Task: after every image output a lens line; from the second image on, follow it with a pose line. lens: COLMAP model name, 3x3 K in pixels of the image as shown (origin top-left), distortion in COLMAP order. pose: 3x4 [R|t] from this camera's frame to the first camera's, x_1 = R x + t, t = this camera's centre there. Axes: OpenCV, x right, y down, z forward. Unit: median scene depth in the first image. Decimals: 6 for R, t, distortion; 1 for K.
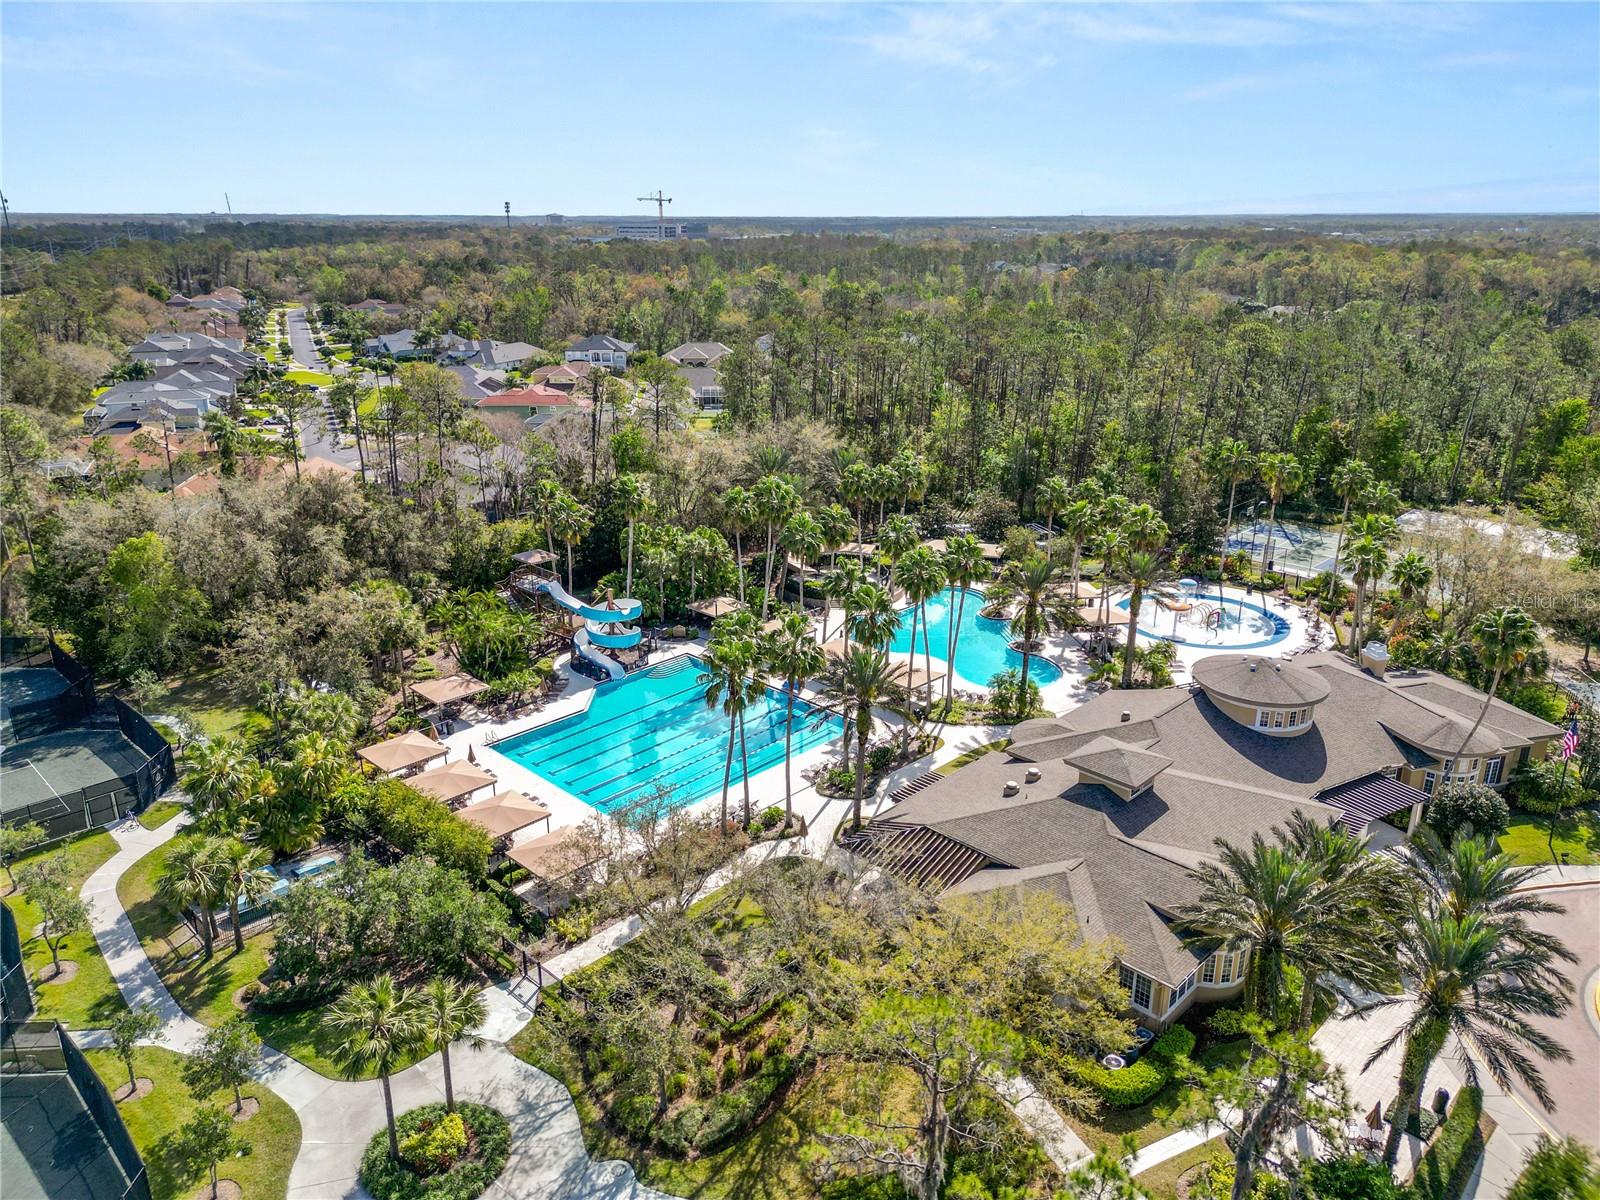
lens RADIAL K [[1102.8, 0, 800.0], [0, 1102.8, 600.0], [0, 0, 1]] dist [0.027028, 0.000667]
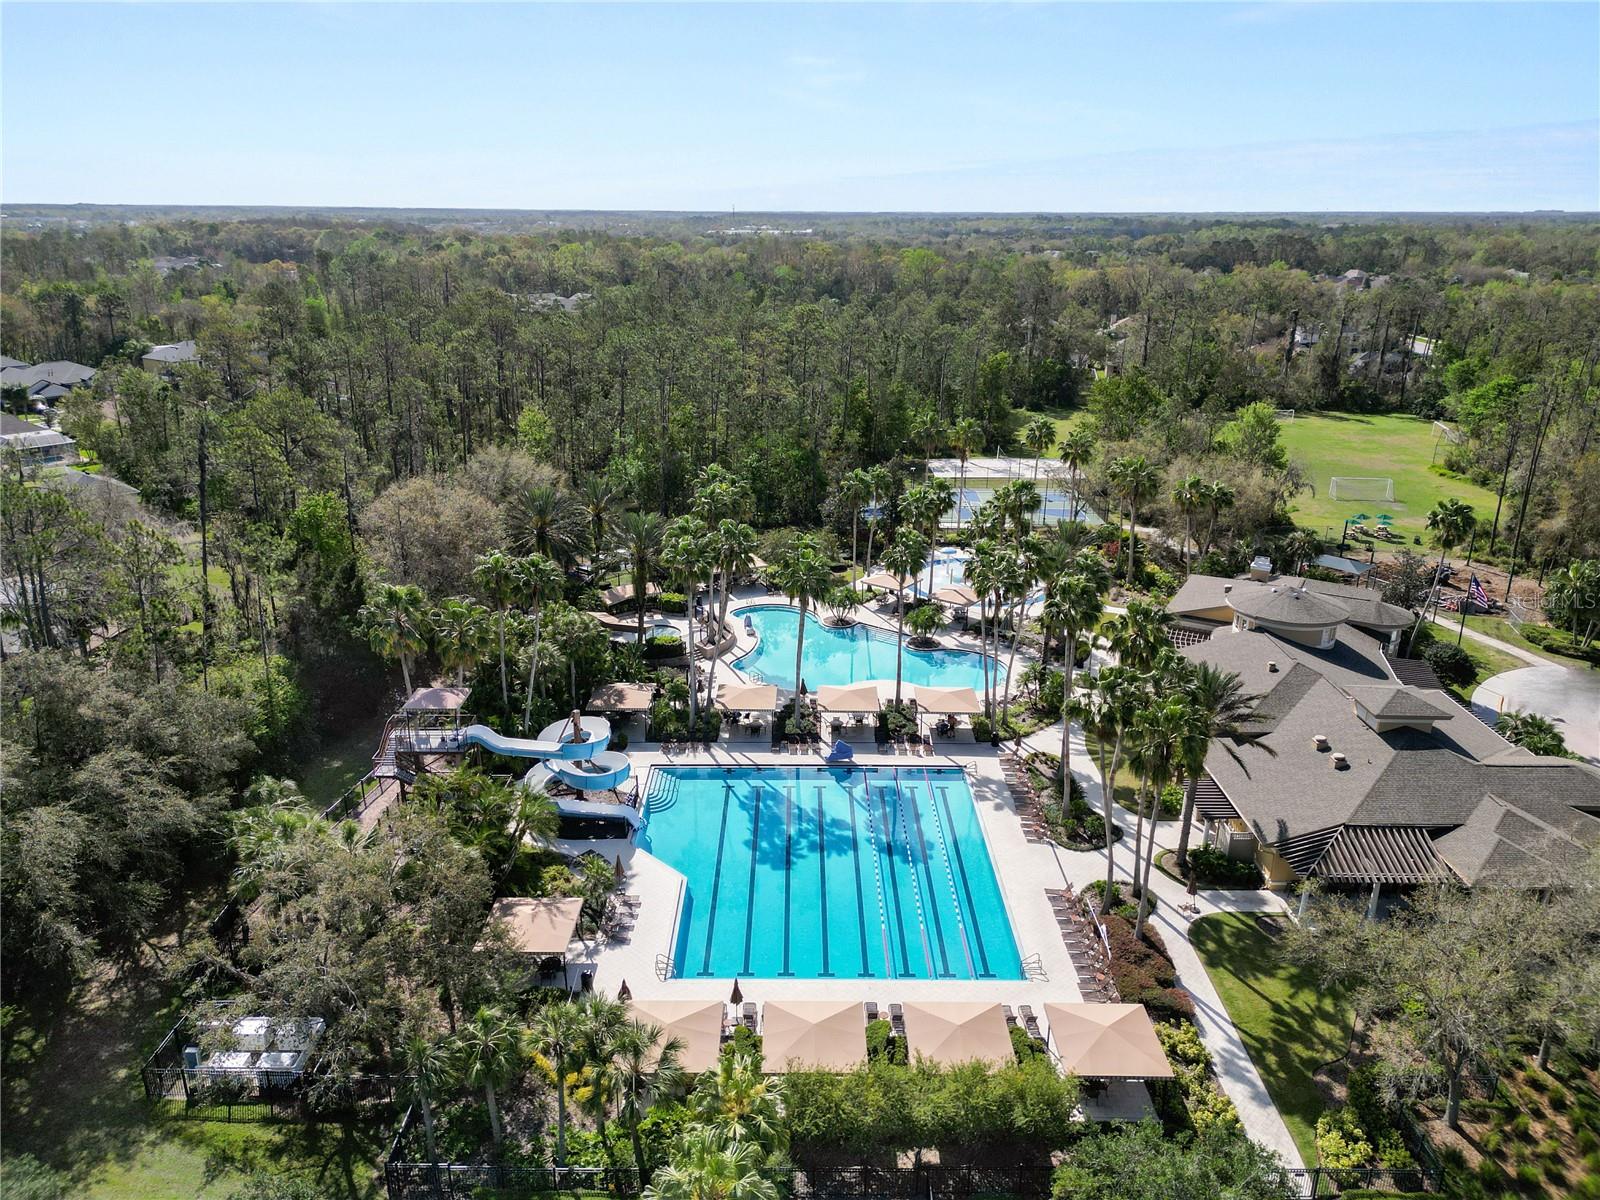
lens RADIAL K [[1139.5, 0, 800.0], [0, 1139.5, 600.0], [0, 0, 1]] dist [0.018796, 0.000632]
pose [[0.721023, -0.218945, 0.657411, -0.565331], [0.221470, 0.971818, 0.080756, -0.108612], [-0.656565, 0.087370, 0.749192, 0.399785]]
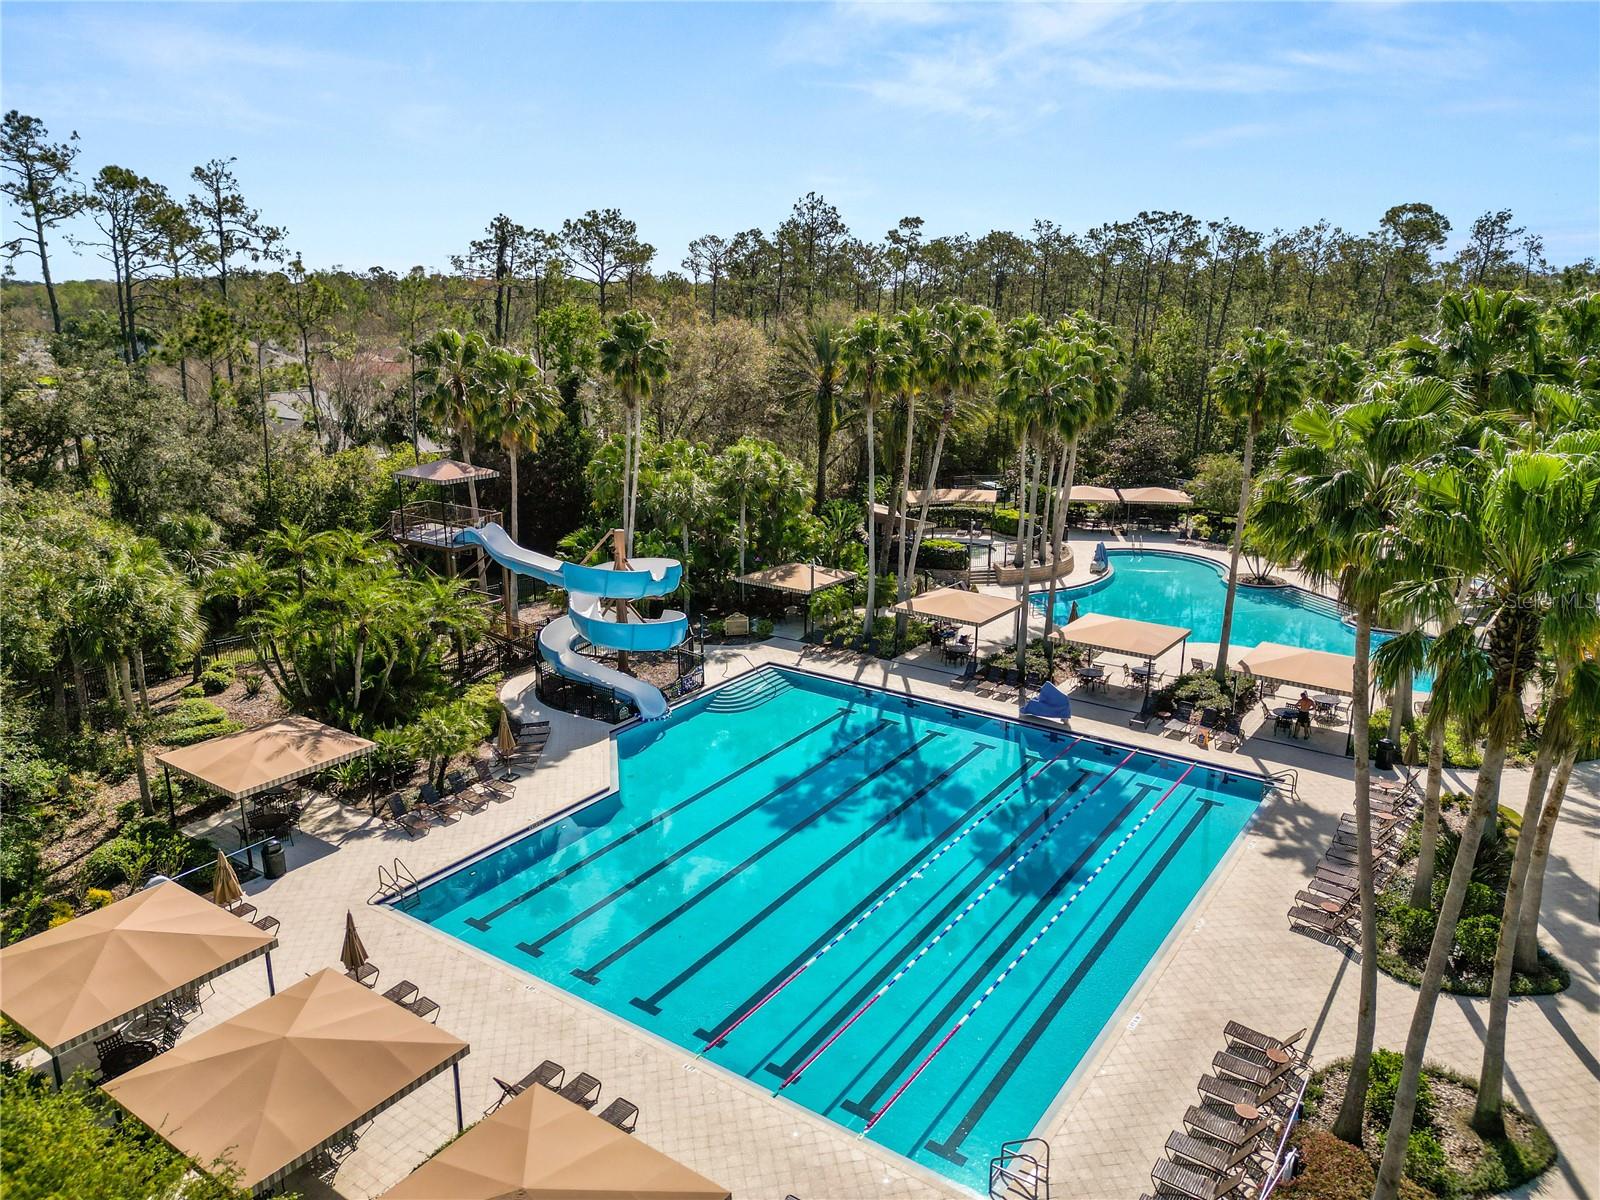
lens RADIAL K [[1139.5, 0, 800.0], [0, 1139.5, 600.0], [0, 0, 1]] dist [0.018796, 0.000632]
pose [[0.987979, -0.041079, 0.149027, -0.184662], [0.050342, 0.996992, -0.058926, 0.057343], [-0.146158, 0.065720, 0.987076, 0.558222]]
